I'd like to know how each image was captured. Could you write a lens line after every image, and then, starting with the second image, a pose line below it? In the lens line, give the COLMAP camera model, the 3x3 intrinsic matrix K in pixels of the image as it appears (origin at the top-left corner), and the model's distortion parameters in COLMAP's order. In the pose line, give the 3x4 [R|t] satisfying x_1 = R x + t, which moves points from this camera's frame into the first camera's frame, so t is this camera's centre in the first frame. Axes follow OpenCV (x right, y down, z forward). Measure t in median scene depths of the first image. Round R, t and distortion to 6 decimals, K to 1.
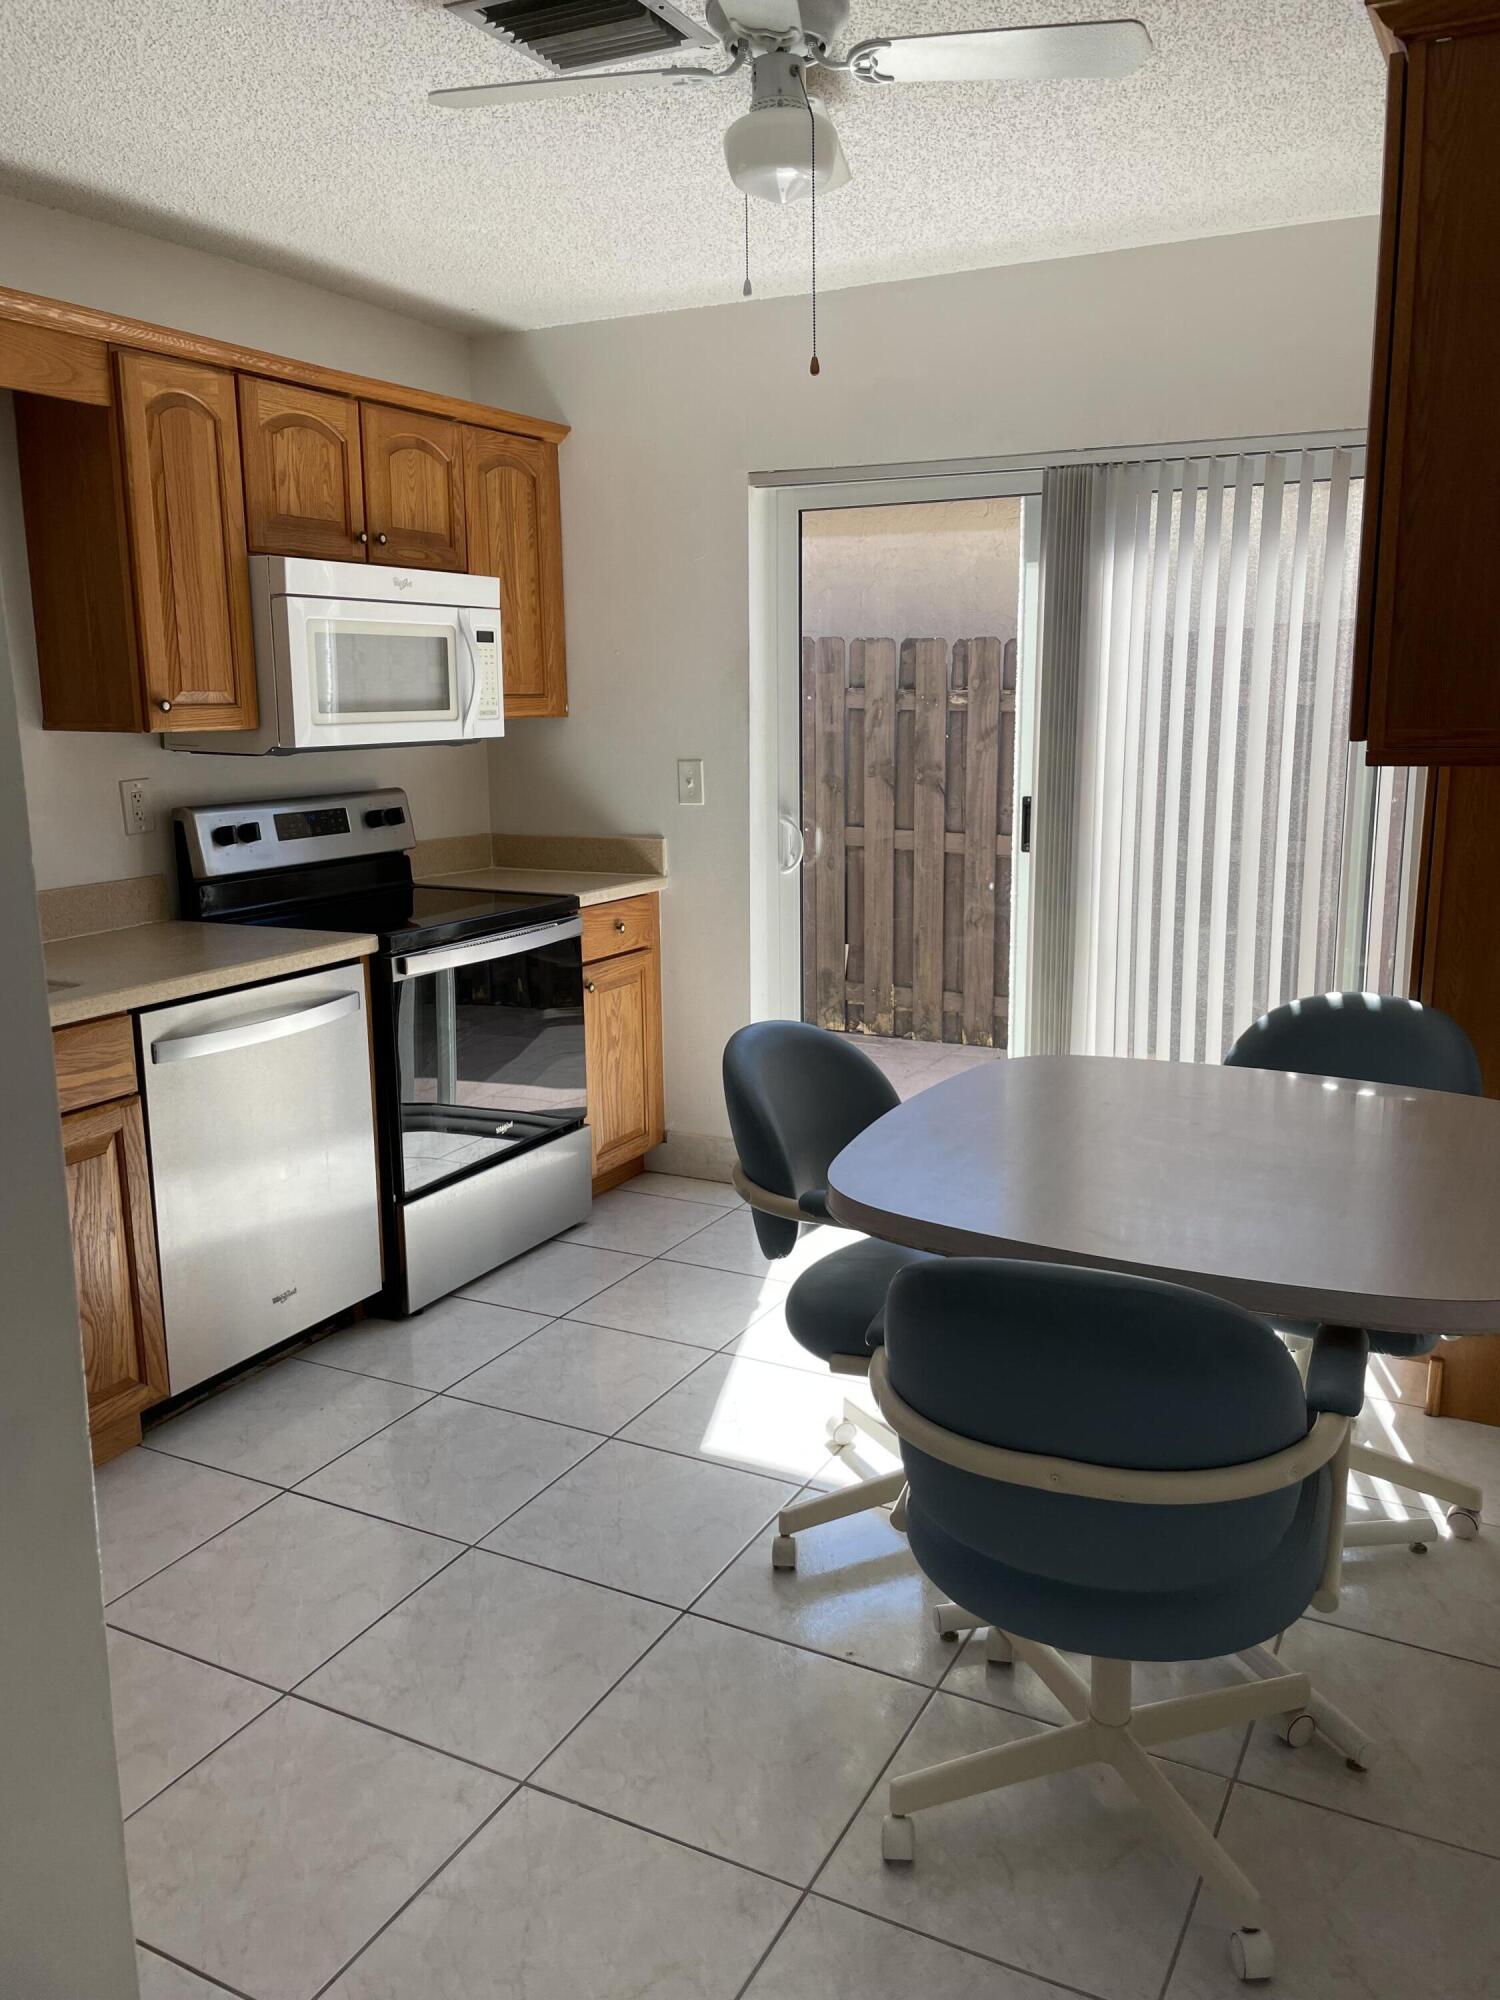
lens RADIAL K [[1557.0, 0, 755.8], [0, 1557.0, 1003.0], [0, 0, 1]] dist [0.049783, -0.006601]
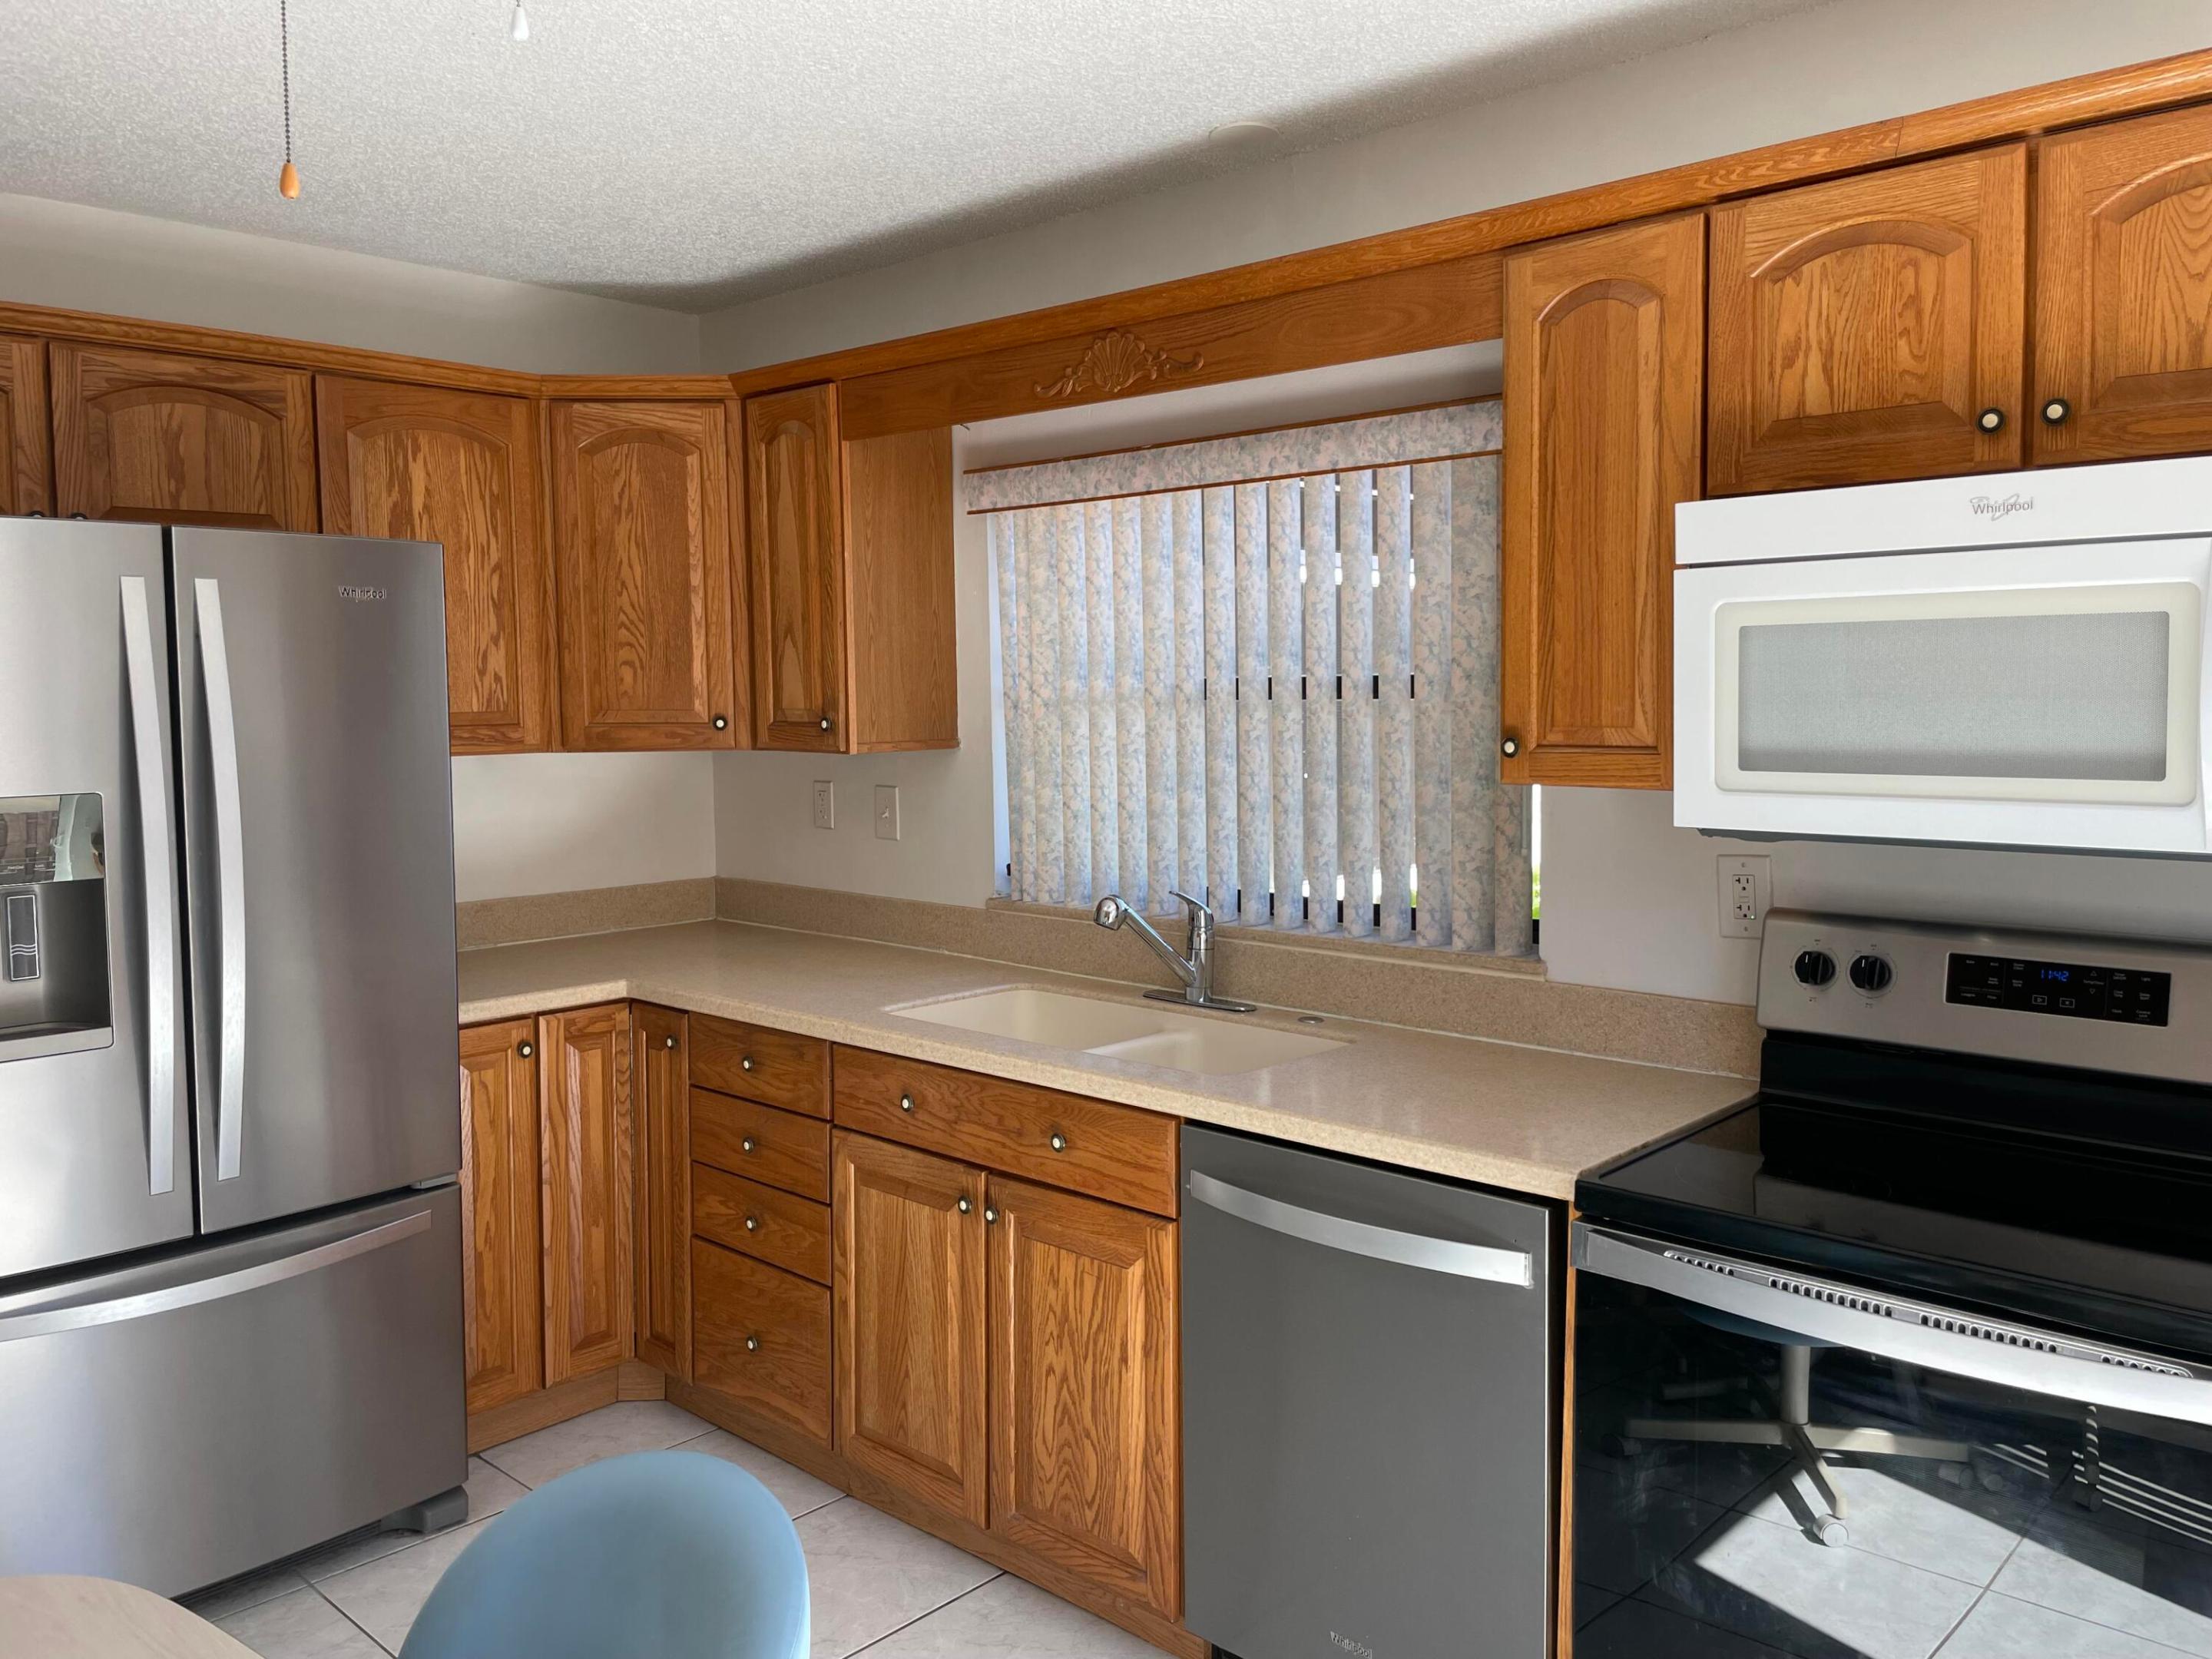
lens RADIAL K [[1722.1, 0, 1152.5], [0, 1722.1, 782.5], [0, 0, 1]] dist [0.049783, -0.006601]
pose [[-0.232600, 0.062681, -0.970550, 0.355651], [-0.183064, 0.977262, 0.106987, -0.210076], [0.955188, 0.202558, -0.215837, 0.945129]]
